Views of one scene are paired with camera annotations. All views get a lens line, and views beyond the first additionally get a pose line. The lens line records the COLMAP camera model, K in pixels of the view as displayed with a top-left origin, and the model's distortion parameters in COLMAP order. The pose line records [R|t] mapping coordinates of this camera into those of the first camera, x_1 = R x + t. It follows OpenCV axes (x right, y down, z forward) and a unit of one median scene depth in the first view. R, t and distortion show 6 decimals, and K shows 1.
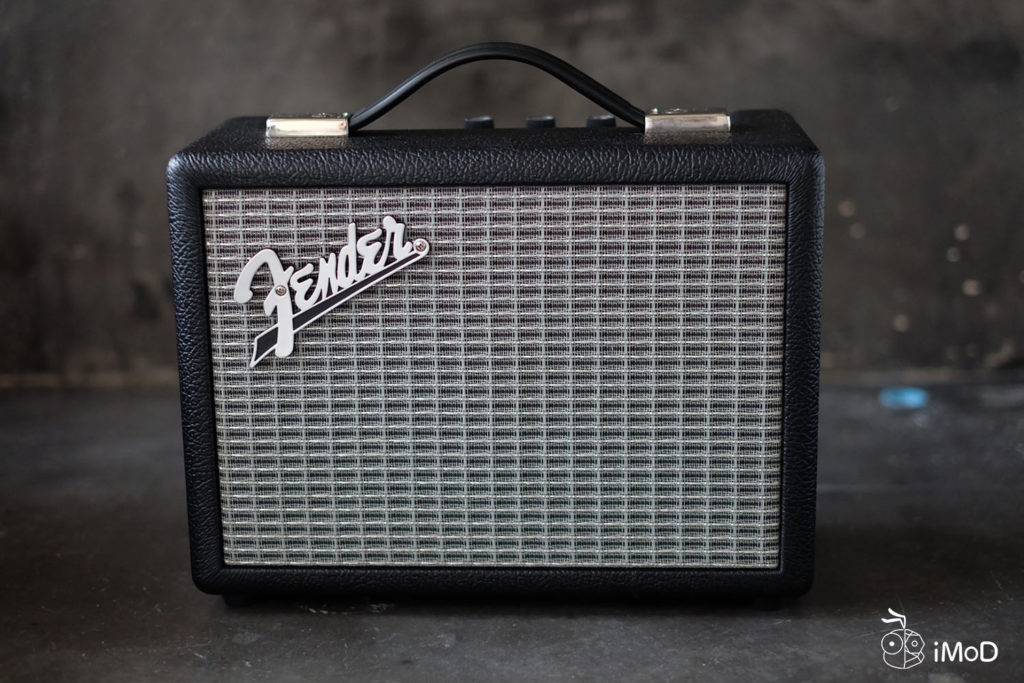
lens RADIAL K [[1701.6, 0, 481.3], [0, 1701.6, 314.8], [0, 0, 1]] dist [-0.109324, 0.000000]
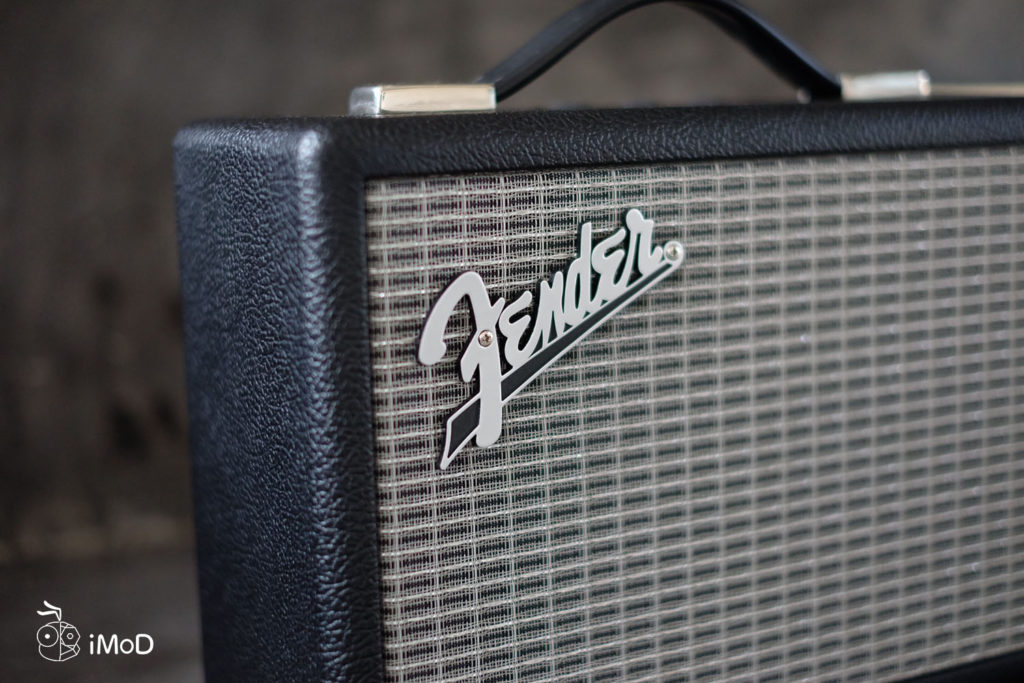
lens RADIAL K [[1701.6, 0, 515.9], [0, 1701.6, 339.0], [0, 0, 1]] dist [-0.109324, 0.000000]
pose [[0.845648, -0.081784, 0.527438, -0.440590], [0.139742, 0.987646, -0.070906, 0.032129], [-0.515123, 0.133666, 0.846630, 0.462626]]
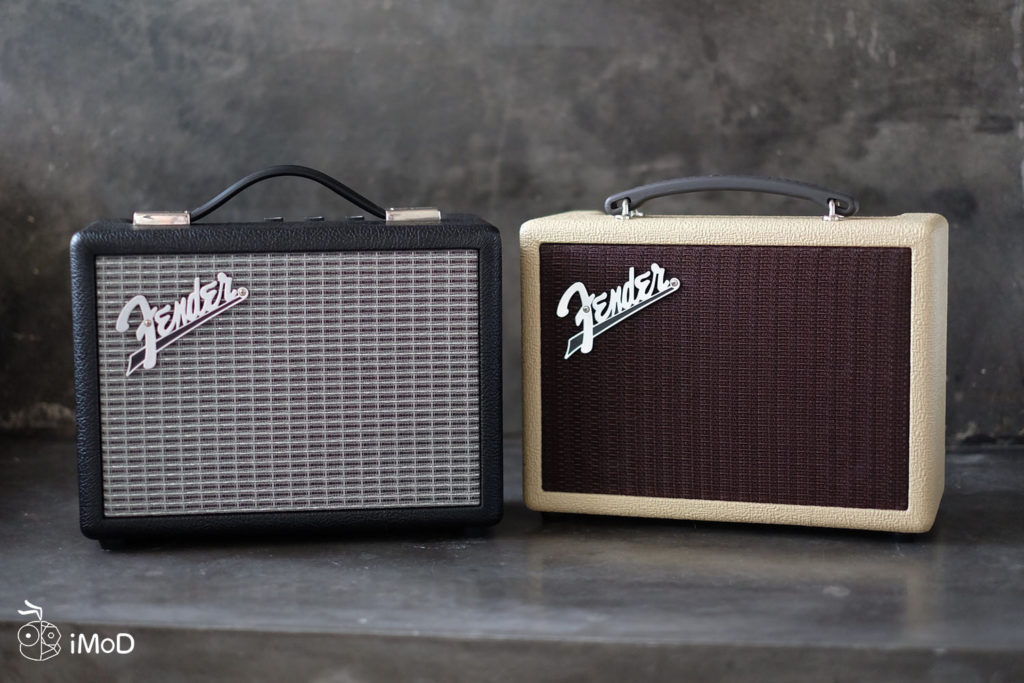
lens RADIAL K [[1701.6, 0, 510.6], [0, 1701.6, 331.6], [0, 0, 1]] dist [-0.109324, 0.000000]
pose [[0.980632, -0.008645, 0.195670, -0.096971], [0.031206, 0.993160, -0.112513, 0.171551], [-0.193359, 0.116440, 0.974194, -0.519568]]
